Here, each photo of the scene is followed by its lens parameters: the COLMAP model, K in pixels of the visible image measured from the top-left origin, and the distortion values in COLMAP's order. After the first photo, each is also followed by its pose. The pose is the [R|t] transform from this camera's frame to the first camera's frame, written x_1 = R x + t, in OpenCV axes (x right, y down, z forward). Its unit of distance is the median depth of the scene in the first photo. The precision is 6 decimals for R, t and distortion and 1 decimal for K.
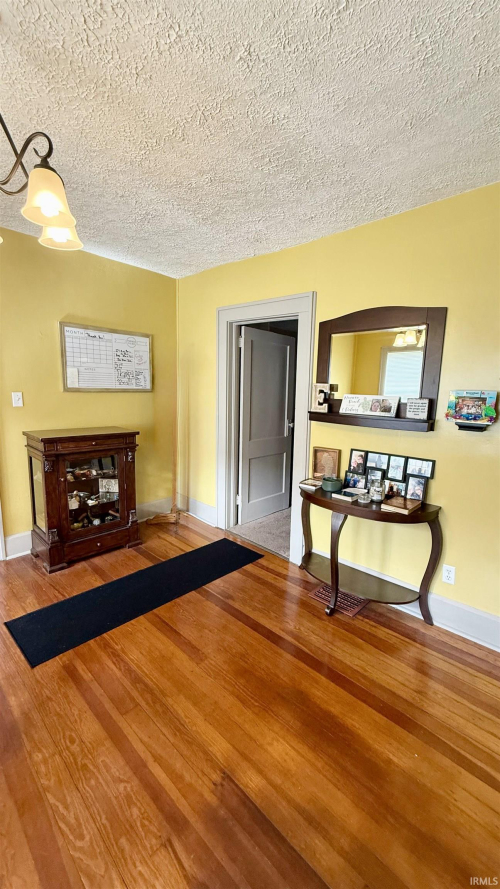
lens RADIAL K [[354.9, 0, 250.5], [0, 354.9, 443.0], [0, 0, 1]] dist [0.001065, 0.000259]
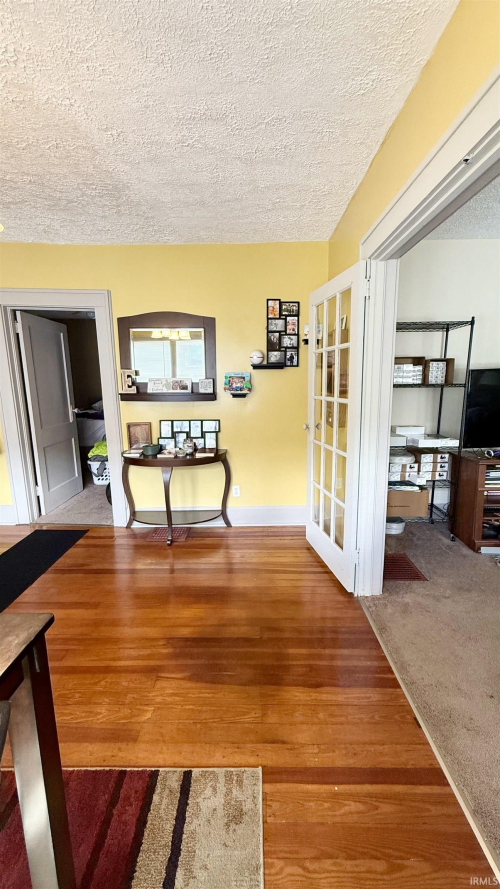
lens RADIAL K [[354.9, 0, 250.5], [0, 354.9, 443.0], [0, 0, 1]] dist [0.001065, 0.000259]
pose [[0.727972, -0.155401, 0.667763, -0.371409], [0.126884, 0.987686, 0.091528, 0.023418], [-0.673764, 0.018099, 0.738725, -0.183804]]
